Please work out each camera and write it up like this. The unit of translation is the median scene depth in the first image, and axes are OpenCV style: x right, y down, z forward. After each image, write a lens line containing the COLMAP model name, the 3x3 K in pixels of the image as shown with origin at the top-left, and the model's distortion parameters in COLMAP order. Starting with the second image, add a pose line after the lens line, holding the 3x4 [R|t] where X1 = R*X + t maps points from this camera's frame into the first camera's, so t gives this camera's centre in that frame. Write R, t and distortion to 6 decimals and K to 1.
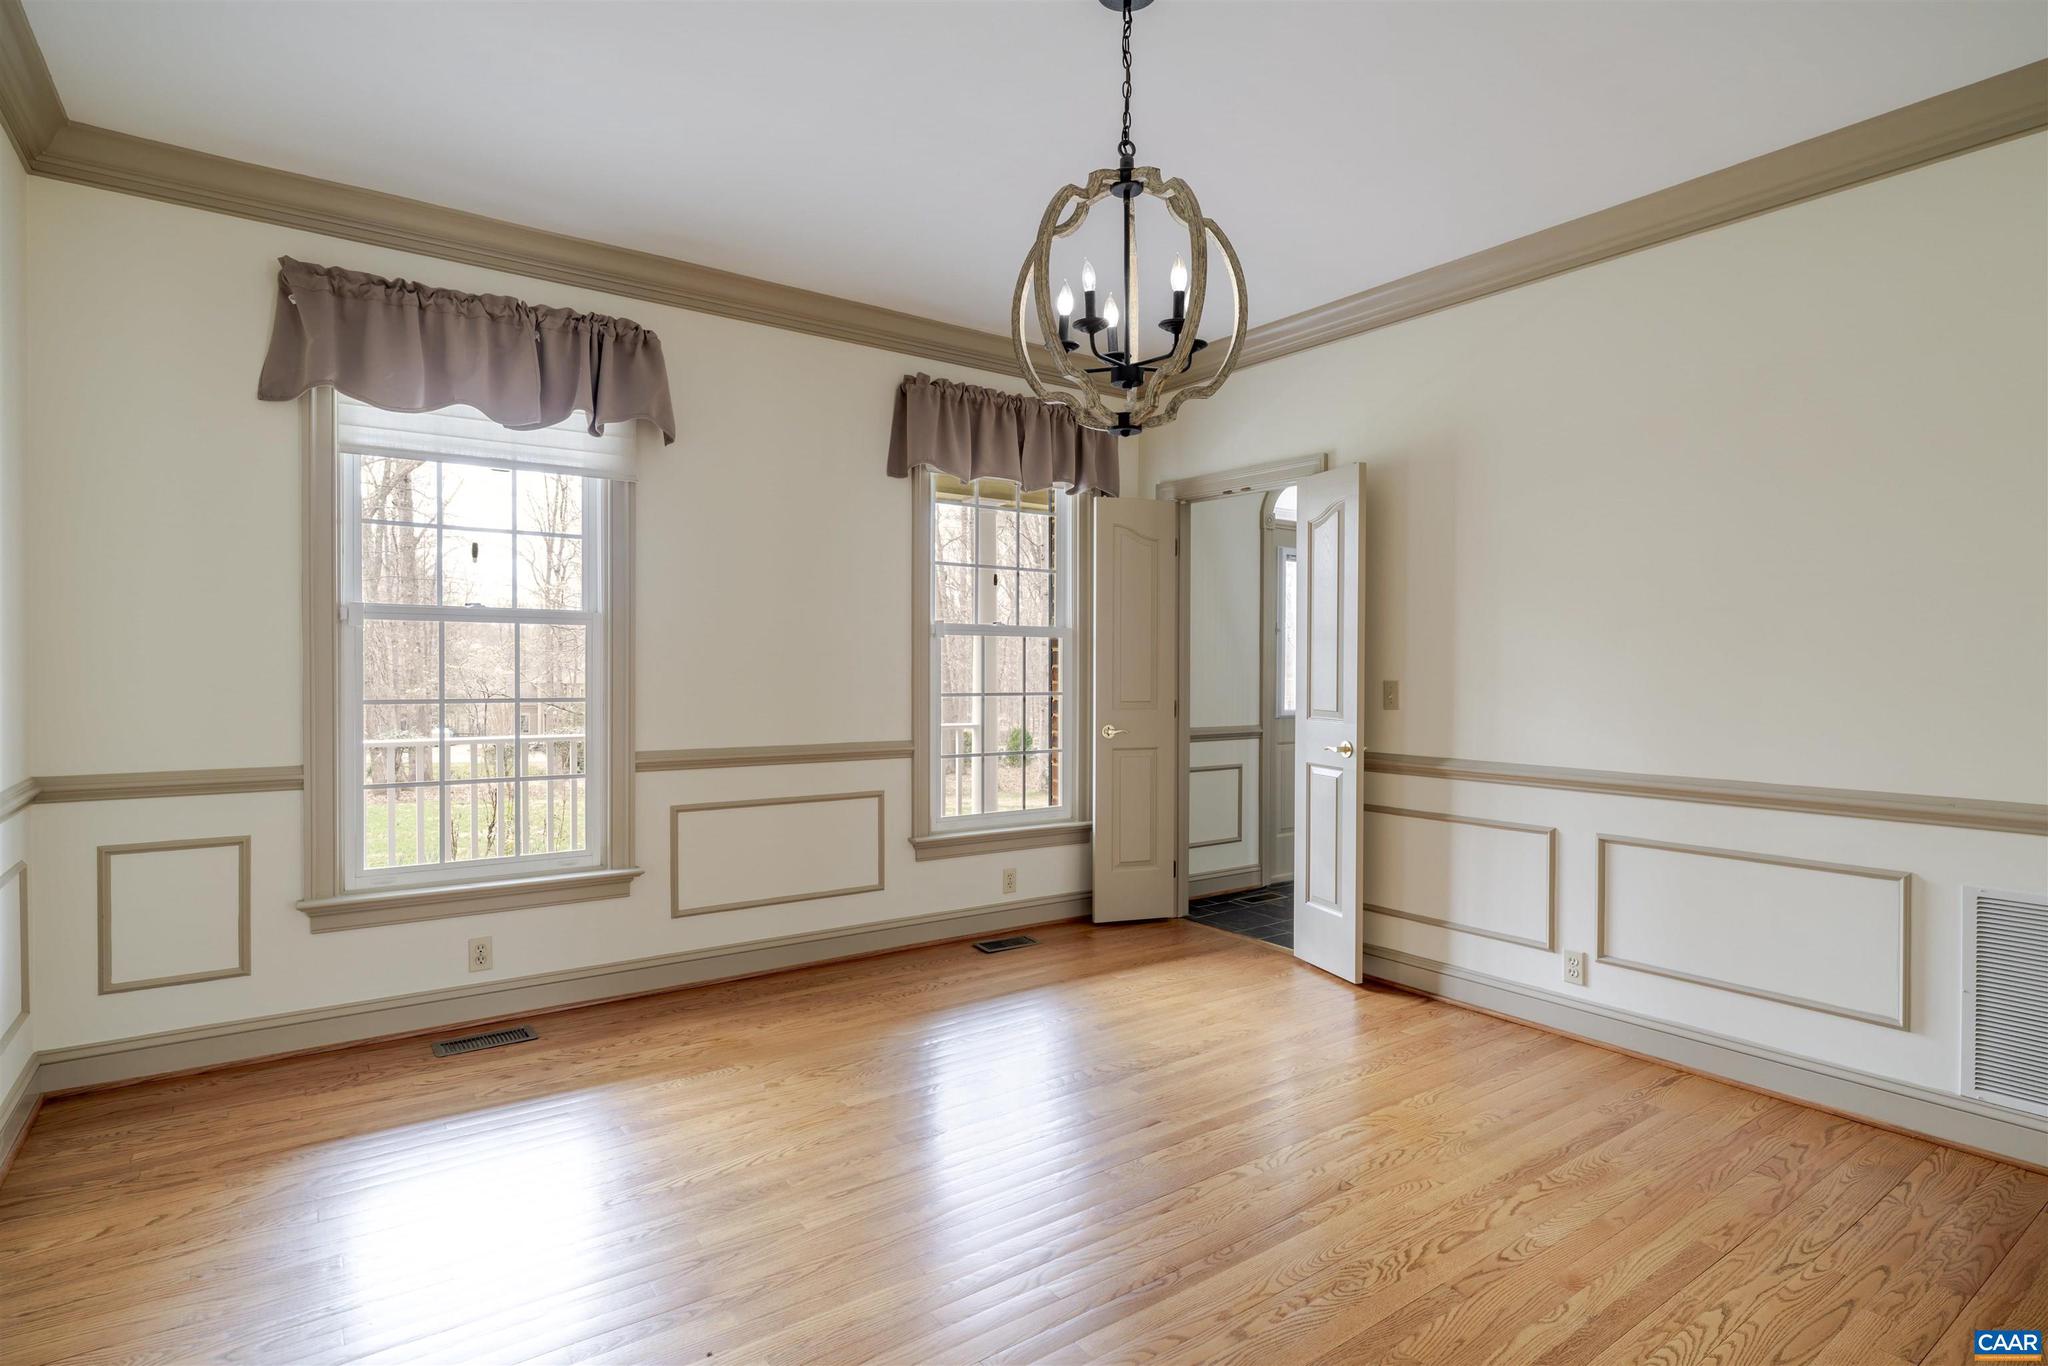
lens RADIAL K [[1055.6, 0, 1033.7], [0, 1055.6, 665.5], [0, 0, 1]] dist [0.002046, -0.002089]
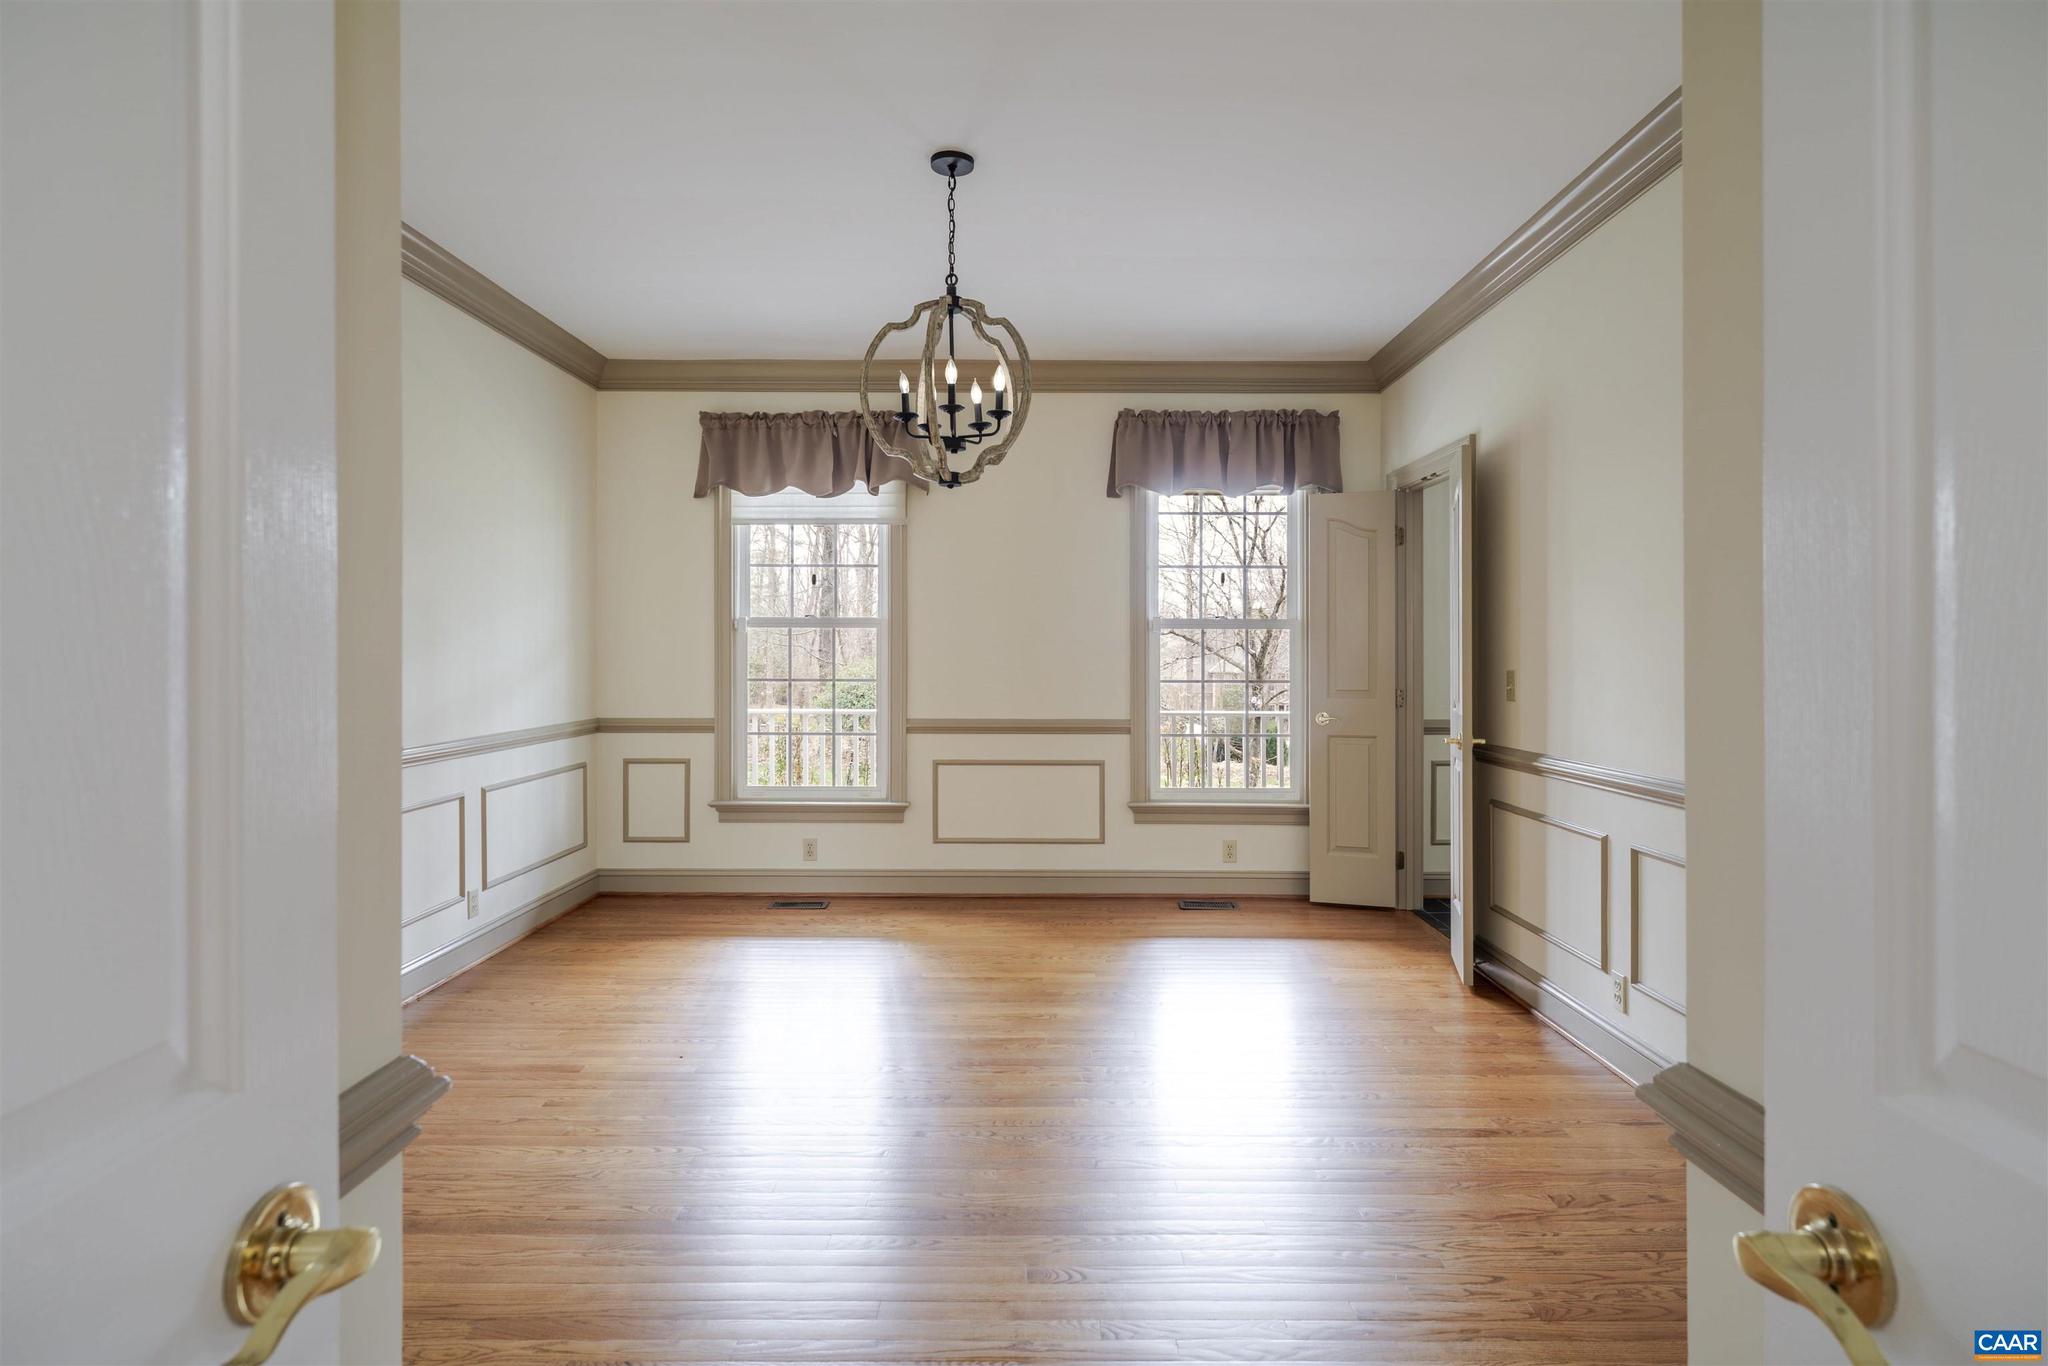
lens RADIAL K [[1055.6, 0, 989.5], [0, 1055.6, 642.1], [0, 0, 1]] dist [0.002046, -0.002089]
pose [[0.791621, -0.010949, -0.610914, 0.577794], [0.003275, 0.999901, -0.013677, 0.000573], [0.611004, 0.008827, 0.791579, -0.031190]]
